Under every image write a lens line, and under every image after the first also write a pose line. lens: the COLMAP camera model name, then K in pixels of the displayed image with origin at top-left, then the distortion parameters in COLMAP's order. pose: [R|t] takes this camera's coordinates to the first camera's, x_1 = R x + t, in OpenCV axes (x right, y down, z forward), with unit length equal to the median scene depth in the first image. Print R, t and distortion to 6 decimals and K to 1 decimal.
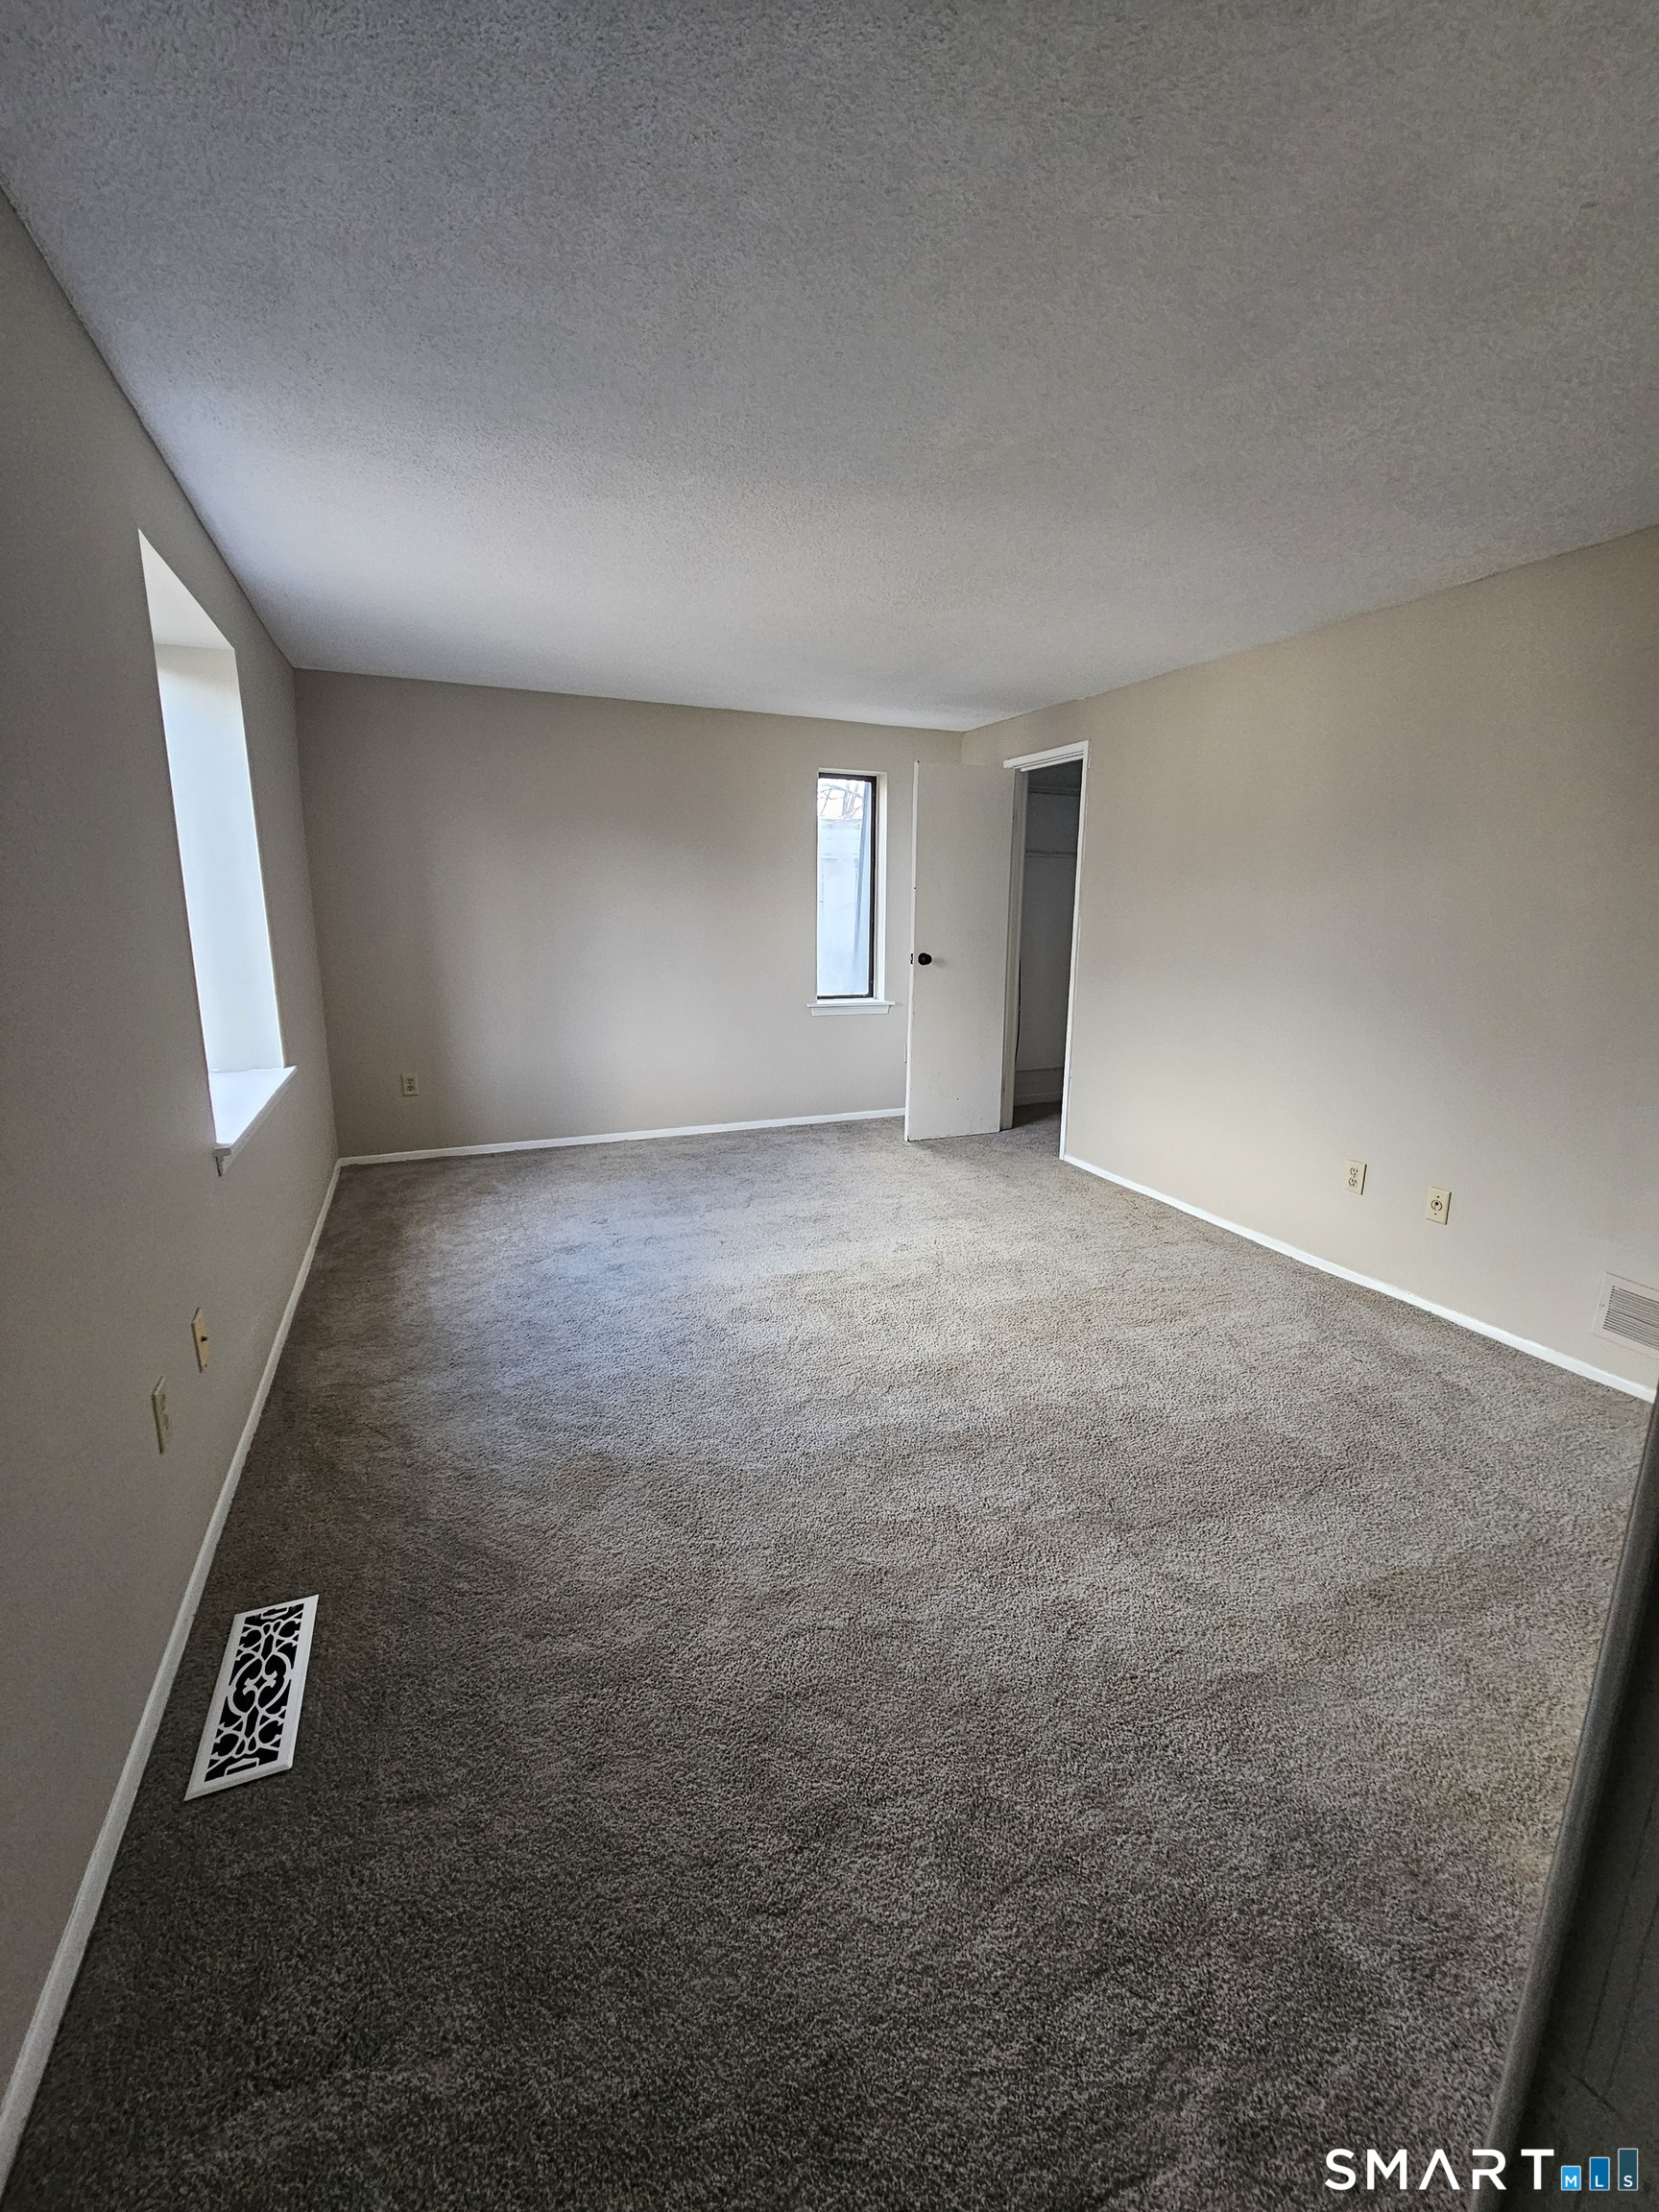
lens RADIAL K [[908.4, 0, 820.7], [0, 908.4, 1104.2], [0, 0, 1]] dist [0.002604, 0.002087]
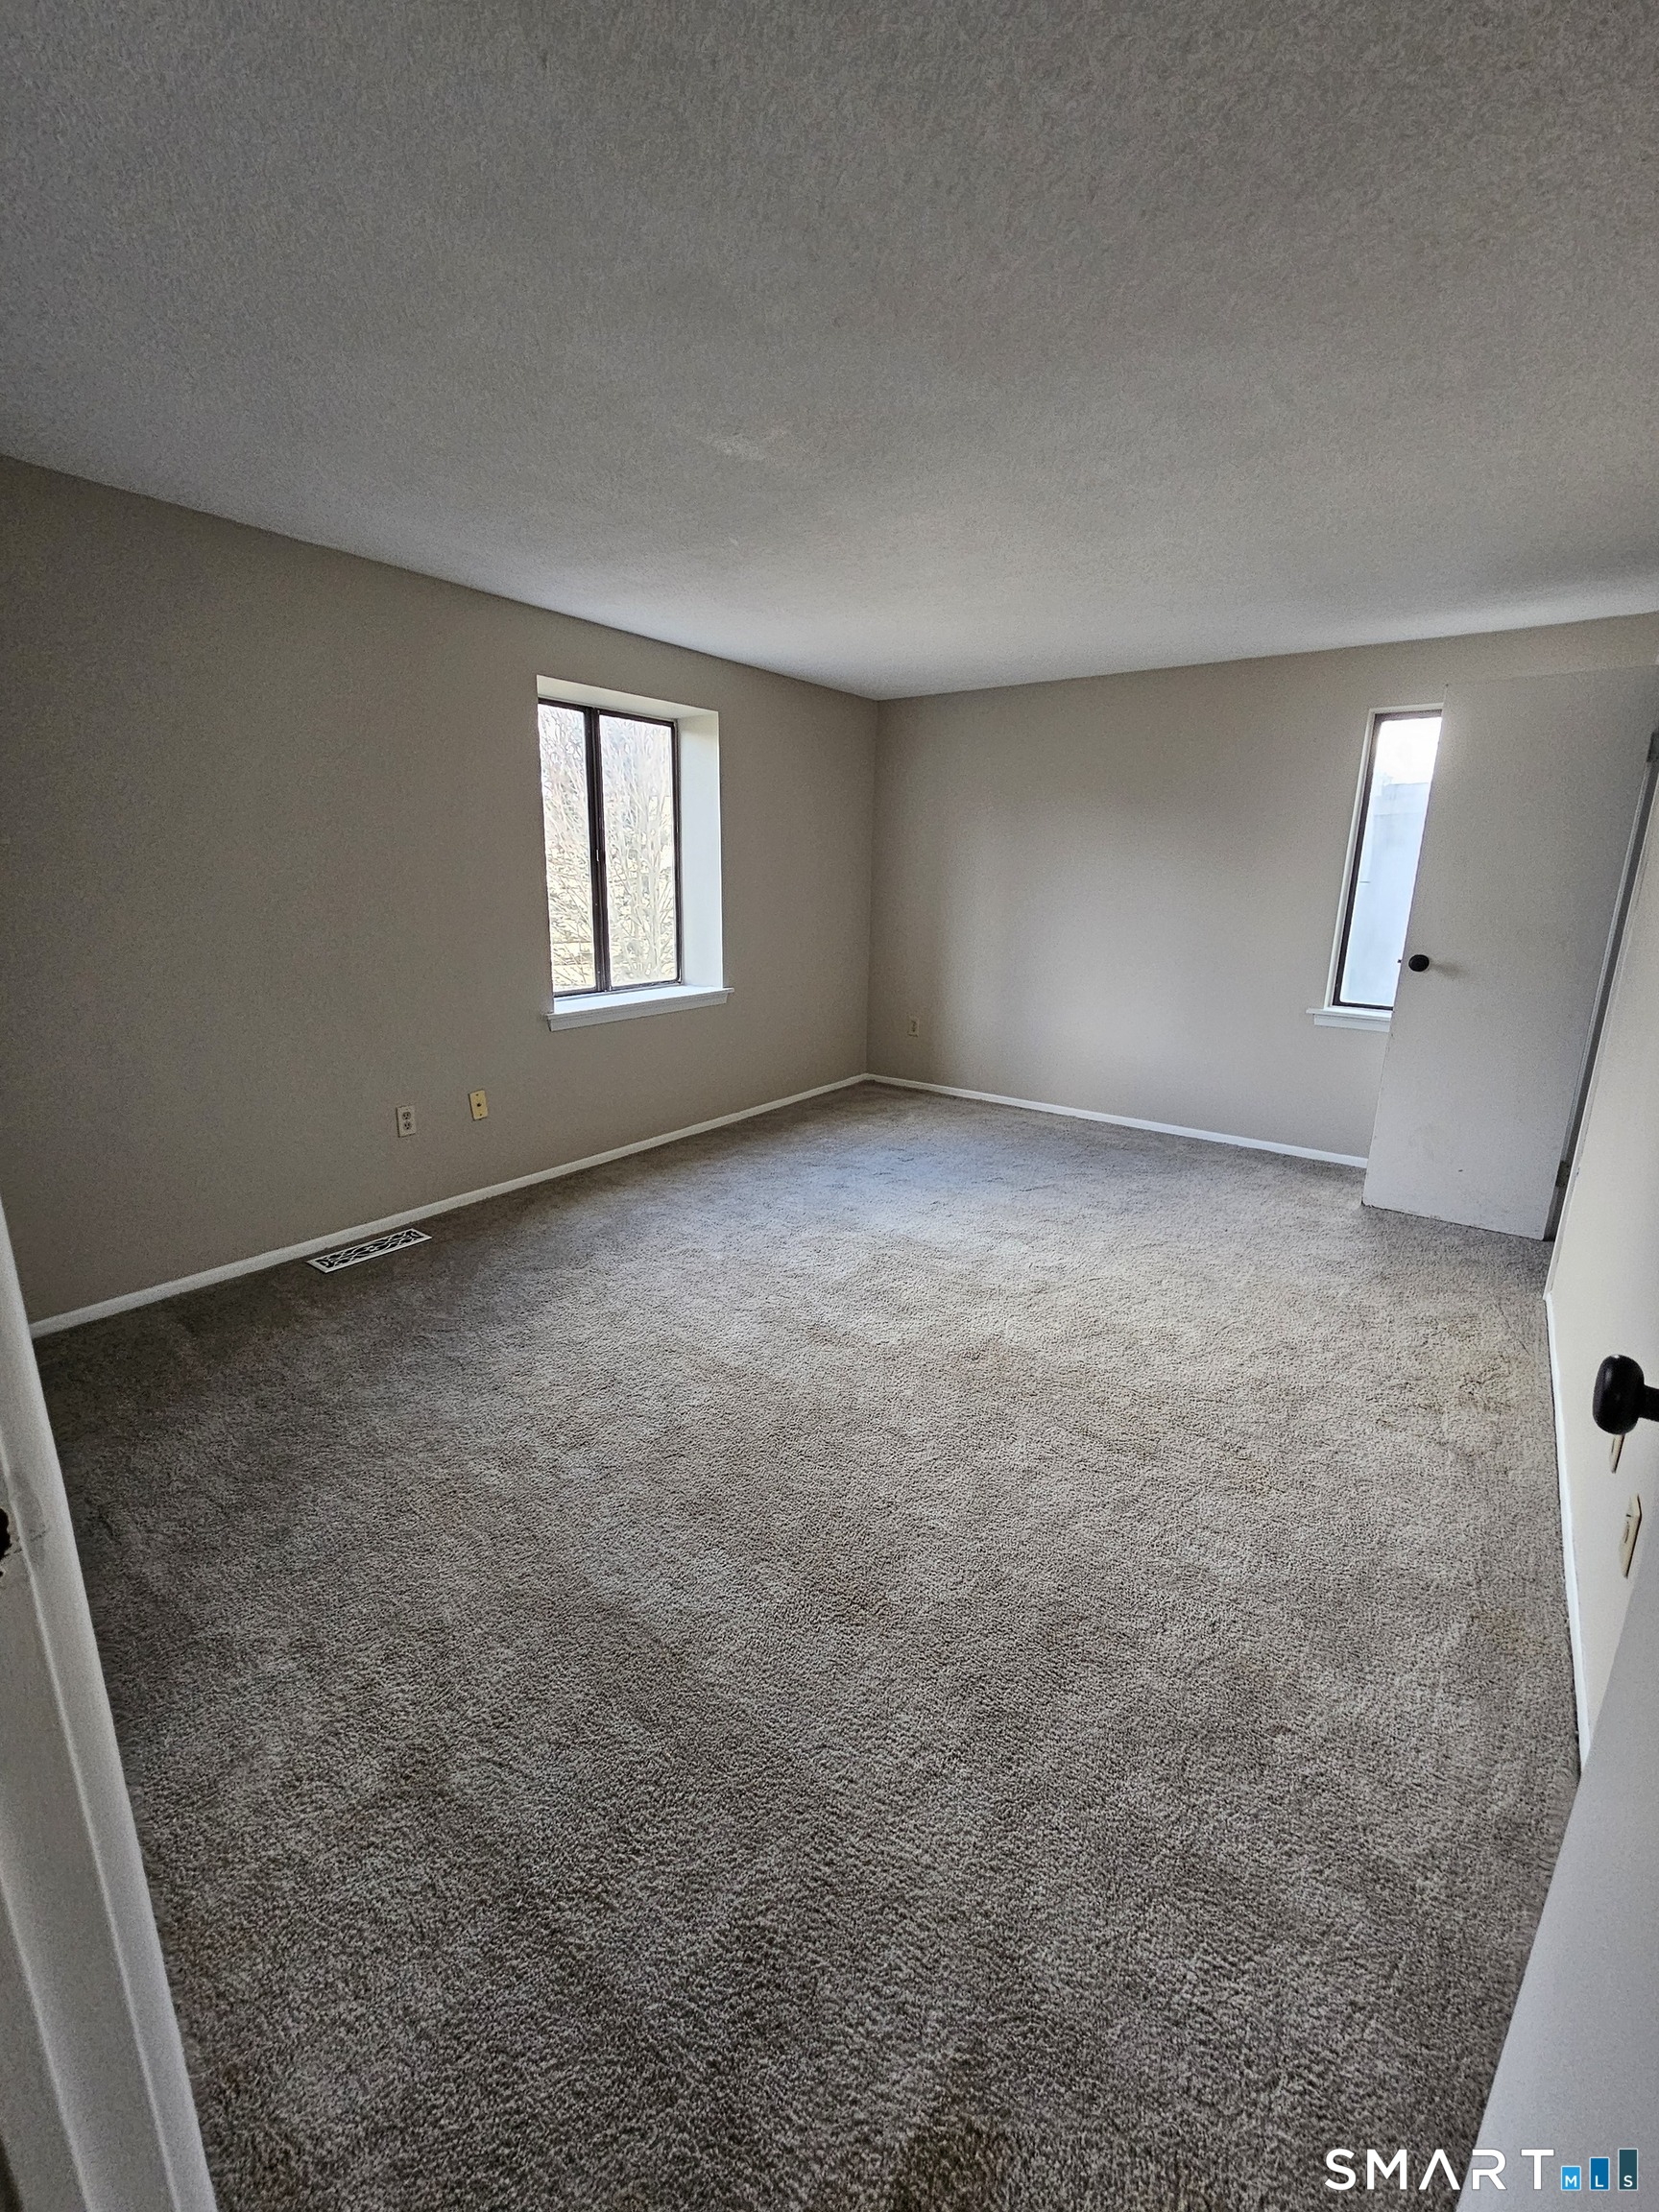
lens RADIAL K [[908.4, 0, 817.7], [0, 908.4, 1099.3], [0, 0, 1]] dist [0.002604, 0.002087]
pose [[0.504956, 0.210782, -0.837013, 0.613451], [-0.197272, 0.972241, 0.125825, -0.063053], [0.840299, 0.101584, 0.532520, 0.279397]]
